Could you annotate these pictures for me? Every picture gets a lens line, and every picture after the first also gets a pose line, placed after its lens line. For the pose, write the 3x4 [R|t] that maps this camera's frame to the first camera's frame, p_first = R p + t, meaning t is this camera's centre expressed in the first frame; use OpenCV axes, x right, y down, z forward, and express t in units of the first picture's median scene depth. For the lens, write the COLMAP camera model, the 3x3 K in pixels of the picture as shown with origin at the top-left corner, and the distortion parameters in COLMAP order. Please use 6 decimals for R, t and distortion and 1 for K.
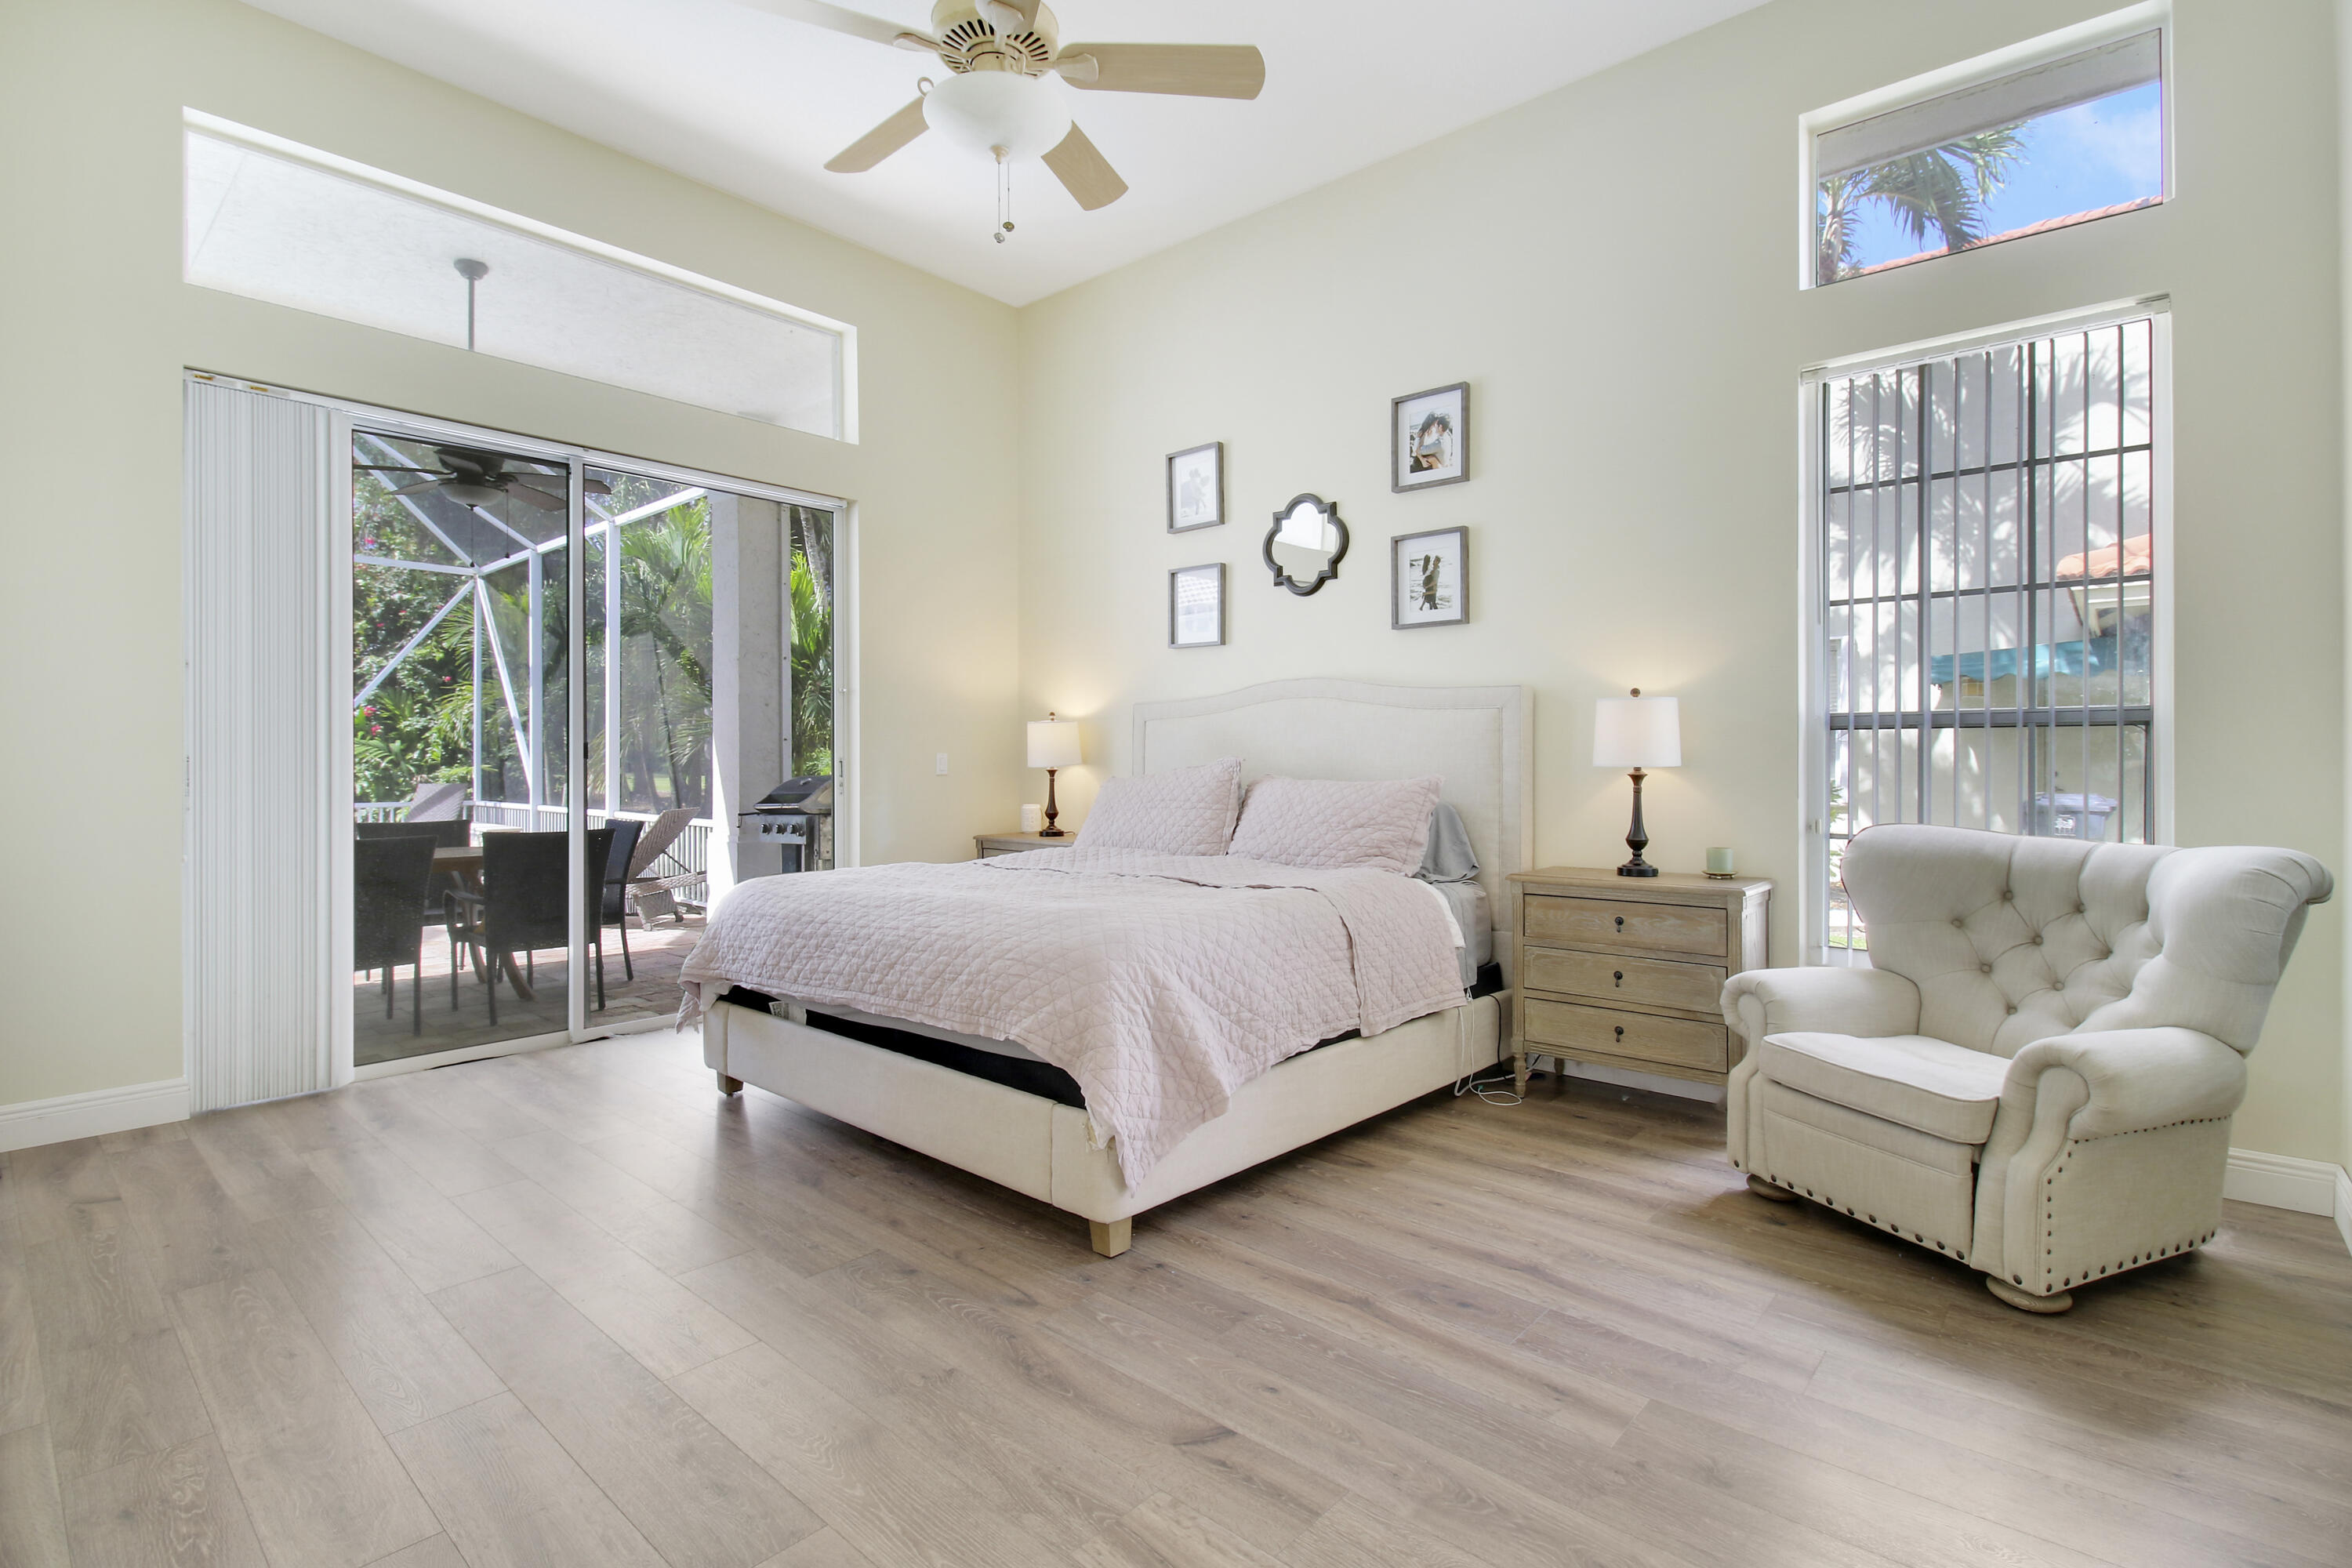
lens RADIAL K [[1126.9, 0, 1260.5], [0, 1126.9, 754.7], [0, 0, 1]] dist [0.024830, -0.021840]
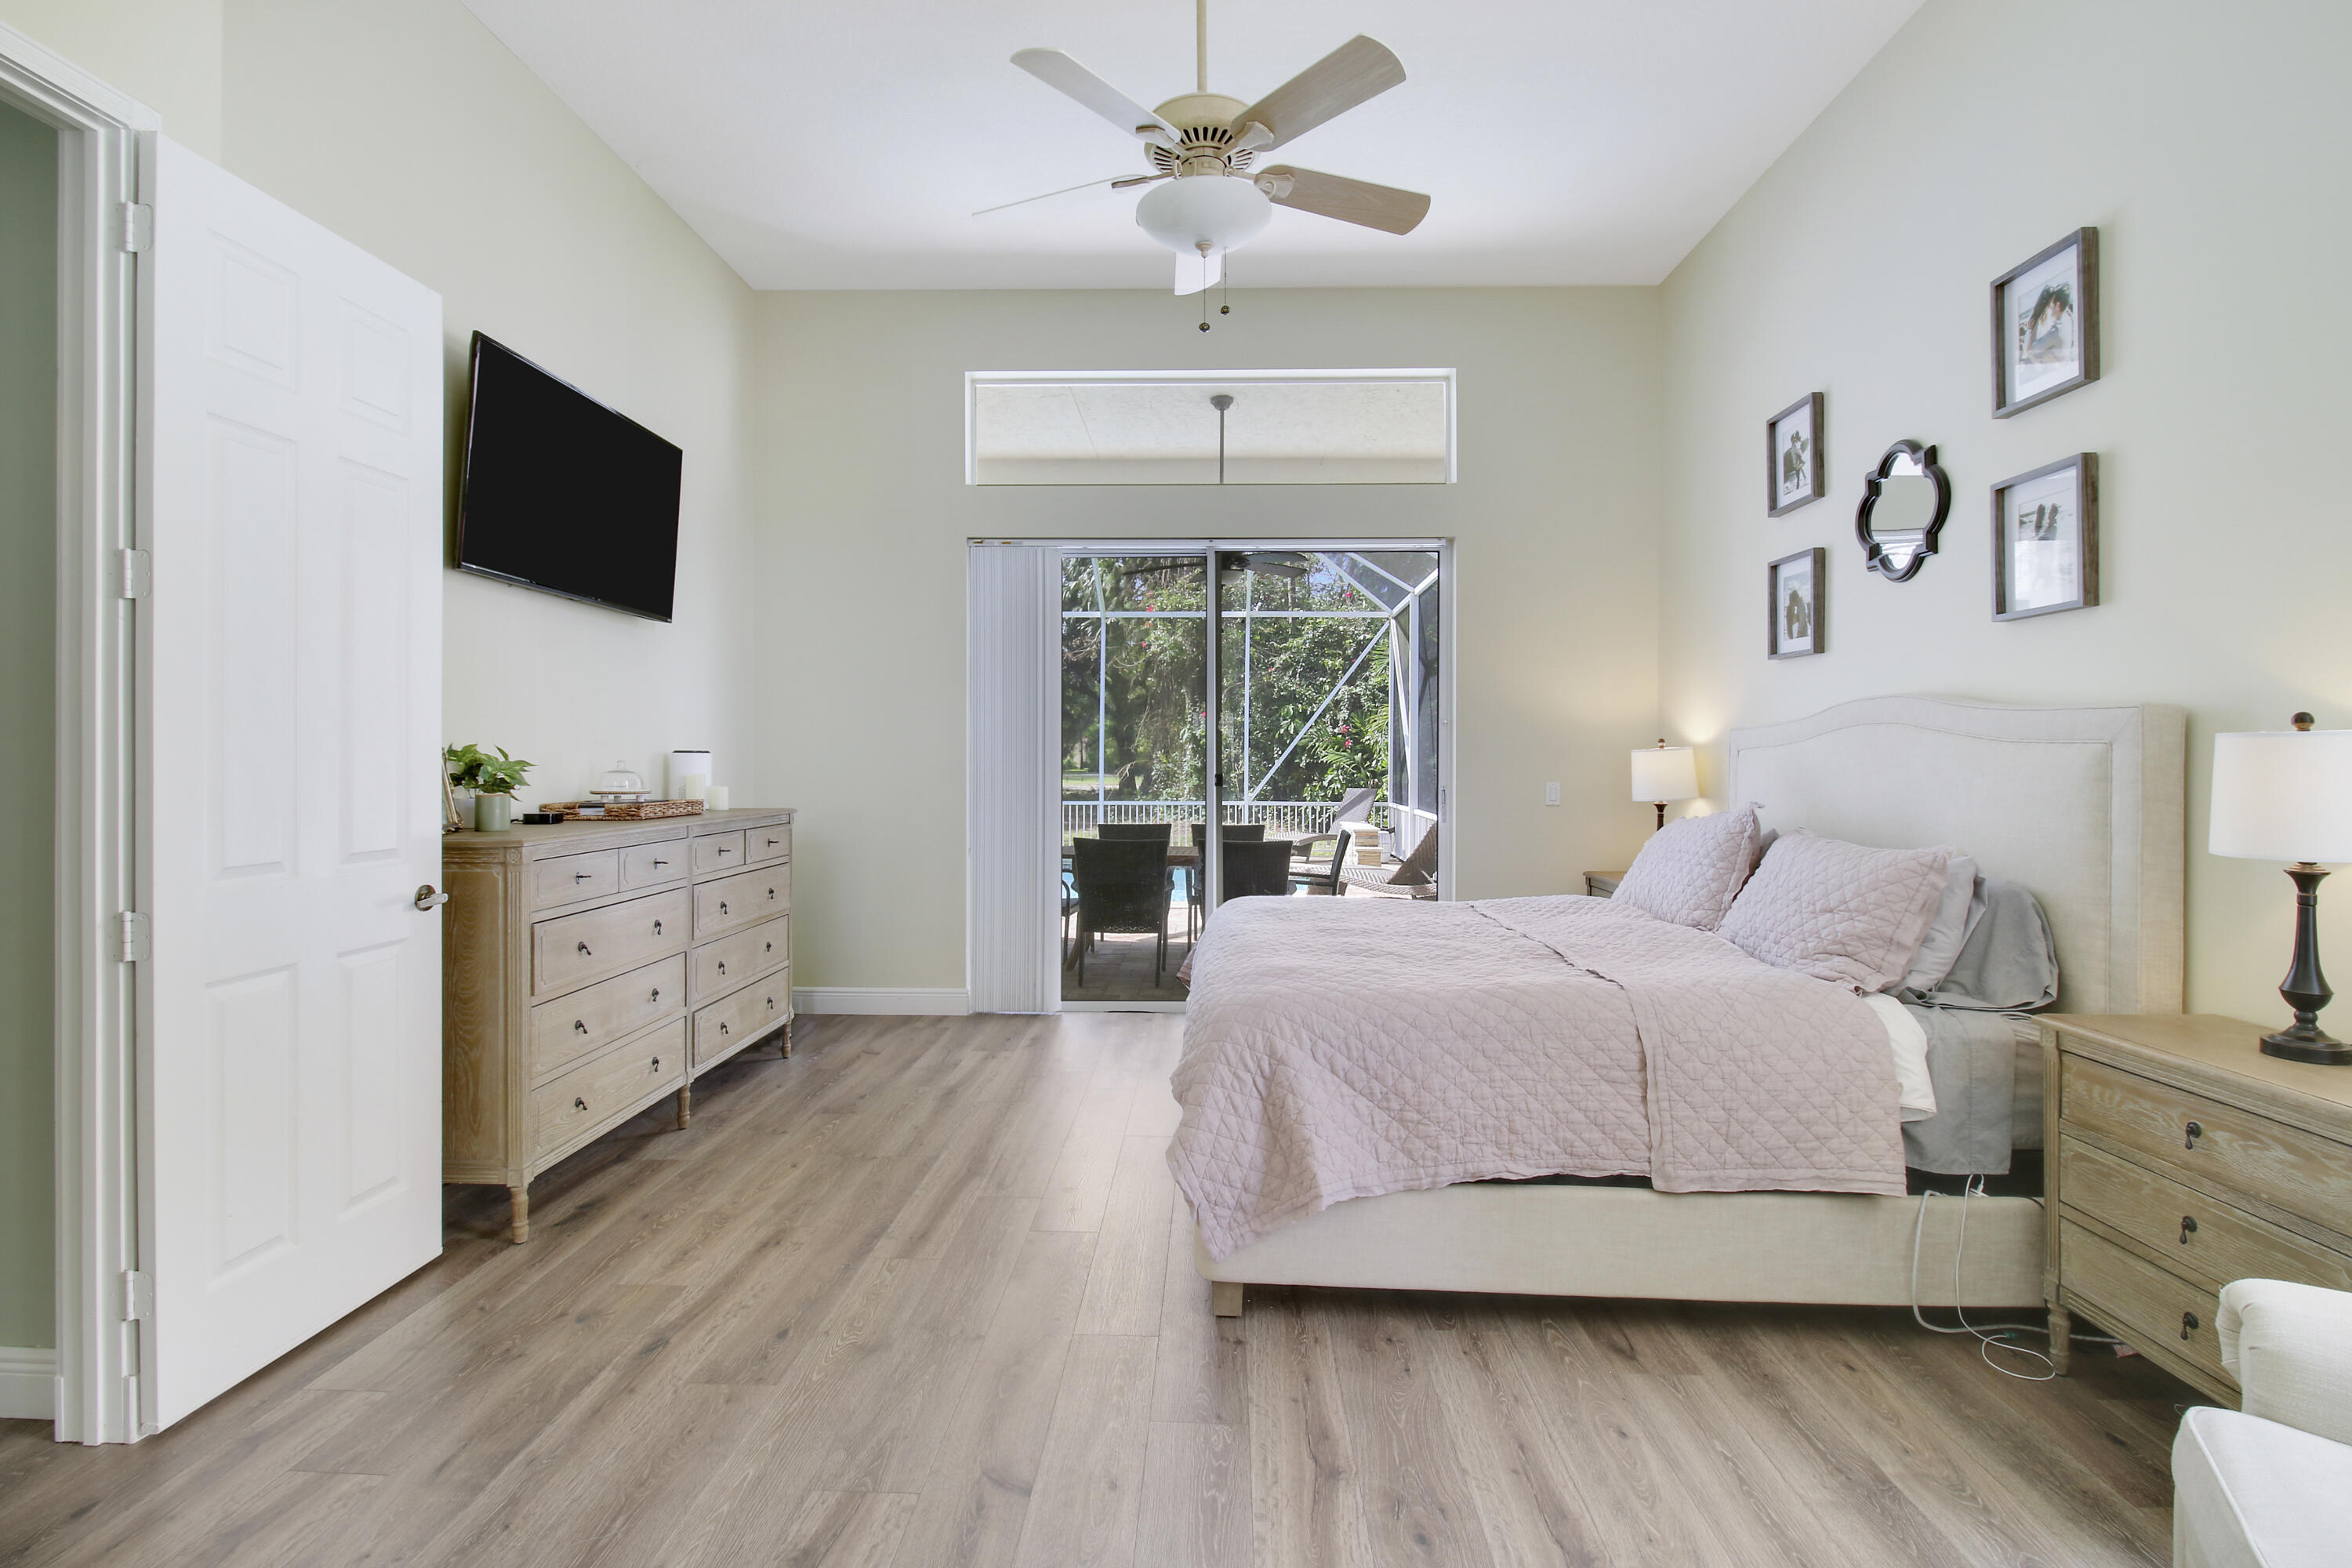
lens RADIAL K [[1142.3, 0, 1180.2], [0, 1142.3, 758.8], [0, 0, 1]] dist [0.008046, -0.015008]
pose [[0.605193, 0.005292, -0.796061, 0.439025], [-0.002039, 0.999985, 0.005098, -0.038252], [0.796076, -0.001462, 0.605194, 0.238984]]
